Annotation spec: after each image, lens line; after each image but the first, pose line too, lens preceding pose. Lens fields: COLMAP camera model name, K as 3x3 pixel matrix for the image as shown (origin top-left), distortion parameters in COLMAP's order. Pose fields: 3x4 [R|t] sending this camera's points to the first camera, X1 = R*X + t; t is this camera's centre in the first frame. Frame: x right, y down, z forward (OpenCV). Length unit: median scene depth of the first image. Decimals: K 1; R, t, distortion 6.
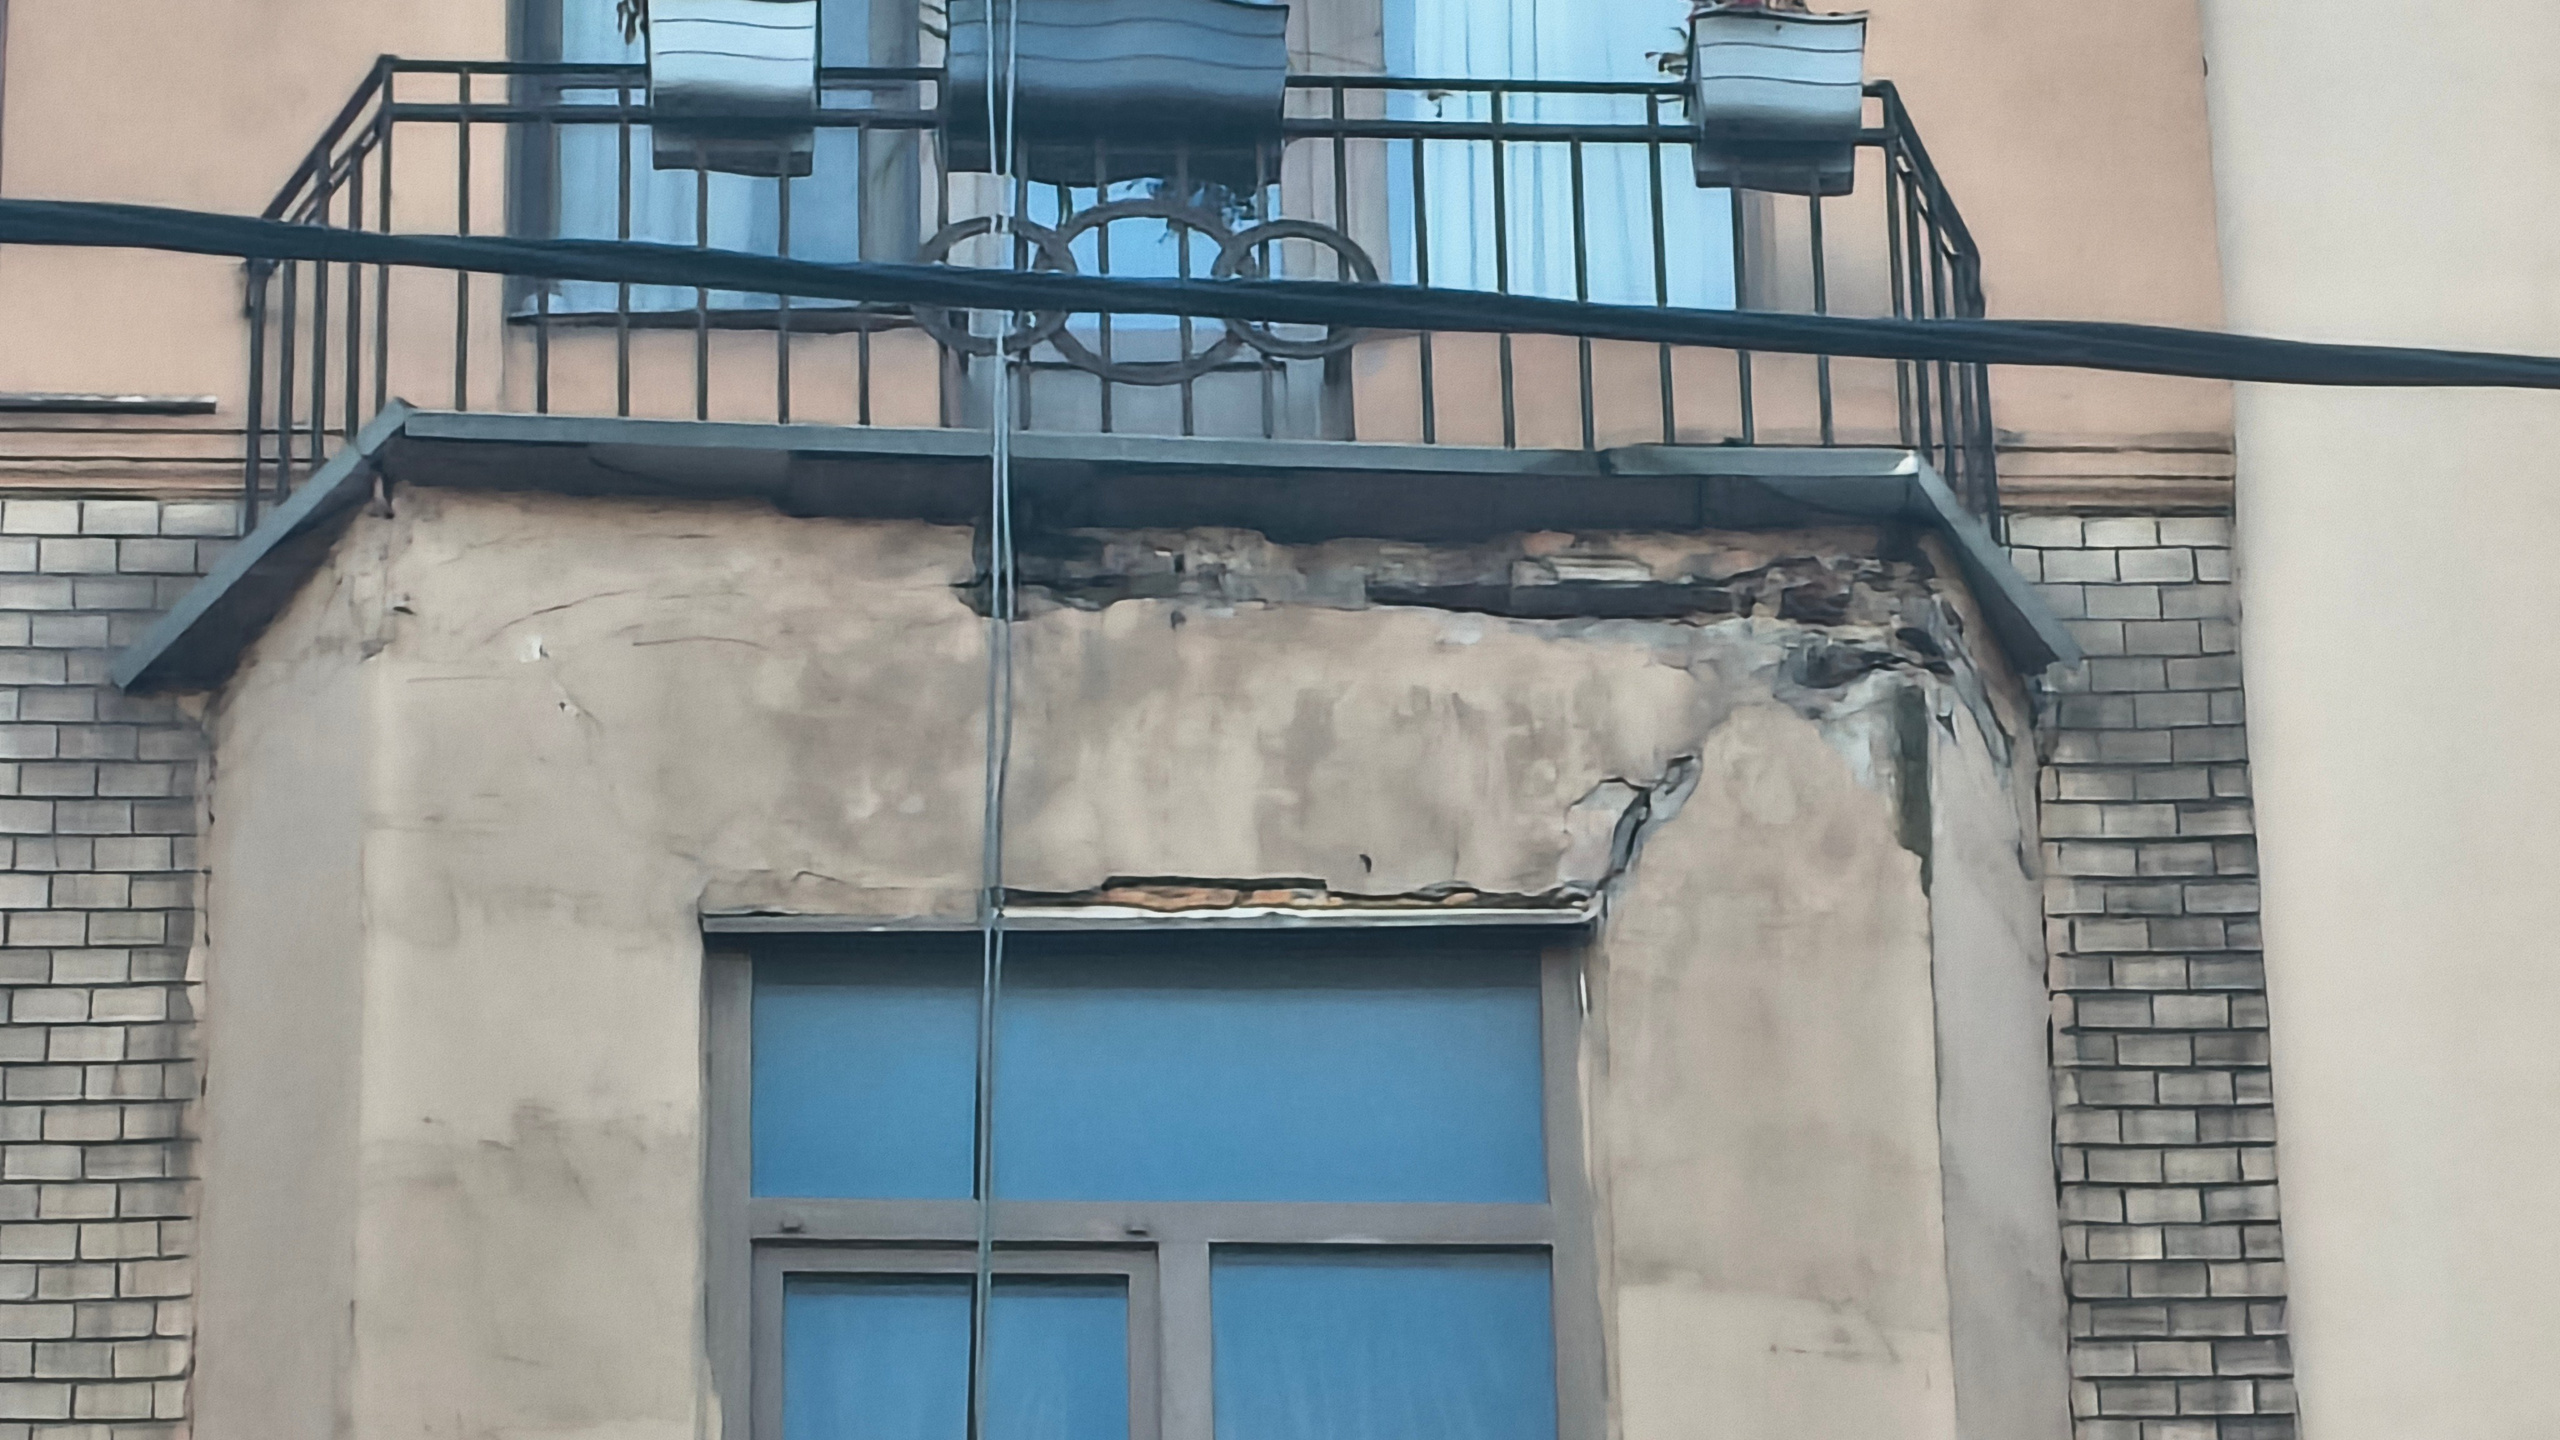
lens RADIAL K [[12810.5, 0, 1290.2], [0, 12810.5, 726.5], [0, 0, 1]] dist [0.099708, 0.000000]
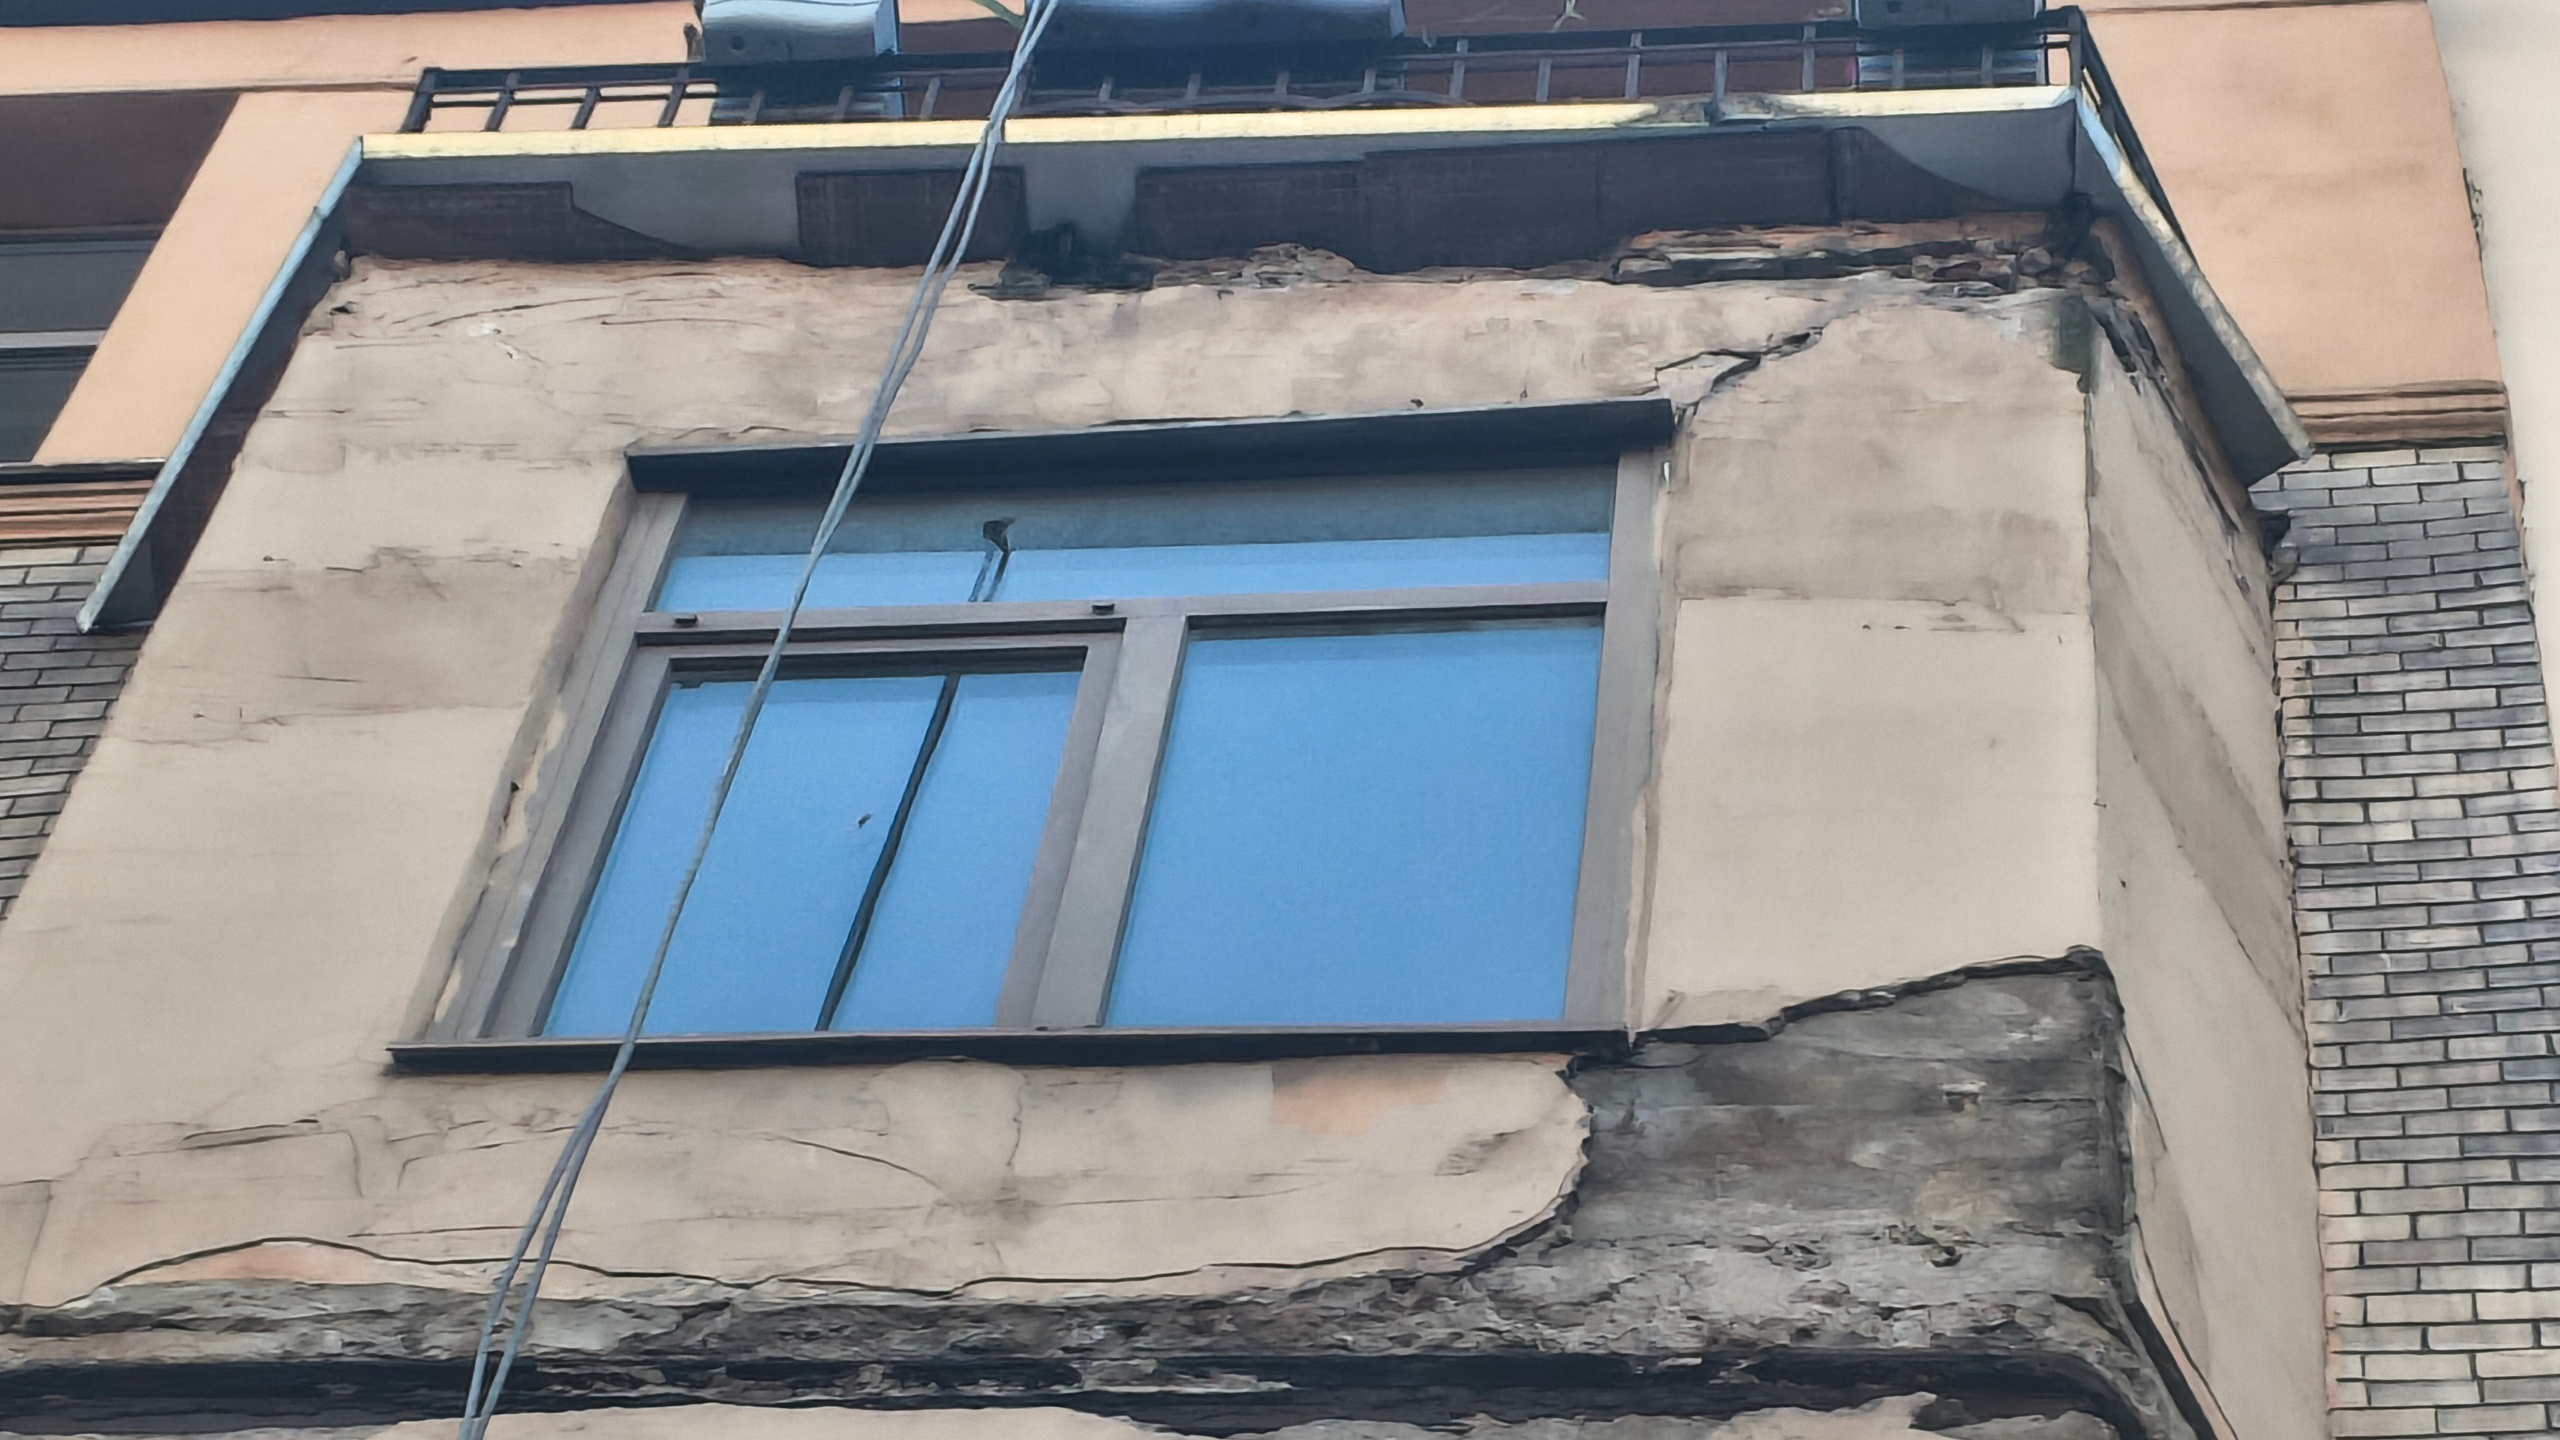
lens RADIAL K [[9175.7, 0, 1261.5], [0, 9175.7, 692.9], [0, 0, 1]] dist [0.242633, 0.000000]
pose [[0.990008, -0.069286, -0.122814, 0.068189], [-0.011889, 0.826844, -0.562305, 0.364039], [0.140508, 0.558147, 0.817759, 0.506852]]
